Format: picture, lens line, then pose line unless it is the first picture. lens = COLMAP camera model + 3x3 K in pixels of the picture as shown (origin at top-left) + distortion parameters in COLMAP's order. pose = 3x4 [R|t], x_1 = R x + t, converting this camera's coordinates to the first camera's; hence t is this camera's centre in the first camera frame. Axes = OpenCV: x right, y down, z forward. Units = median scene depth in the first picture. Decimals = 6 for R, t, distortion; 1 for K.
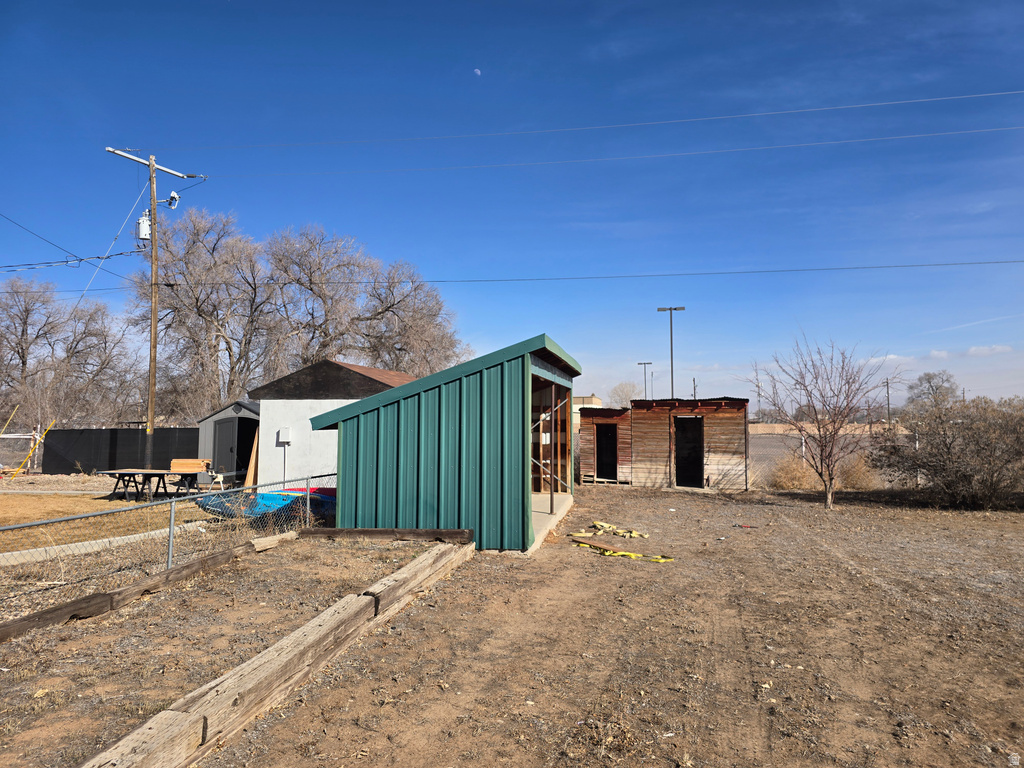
lens RADIAL K [[679.1, 0, 512.0], [0, 679.1, 384.0], [0, 0, 1]] dist [0.038090, 0.000726]
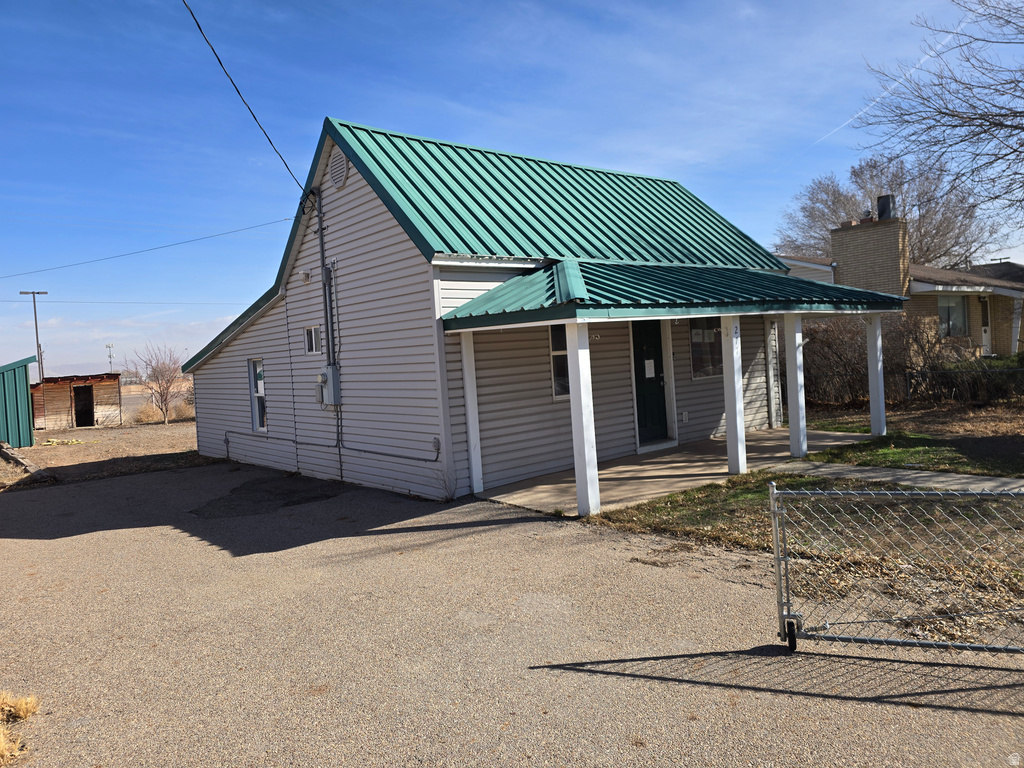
lens RADIAL K [[699.6, 0, 512.9], [0, 699.6, 366.0], [0, 0, 1]] dist [0.005561, 0.001996]
pose [[0.644891, -0.051249, 0.762554, -0.381090], [0.022894, 0.998597, 0.047752, -0.059803], [-0.763932, -0.013337, 0.645159, -0.951472]]
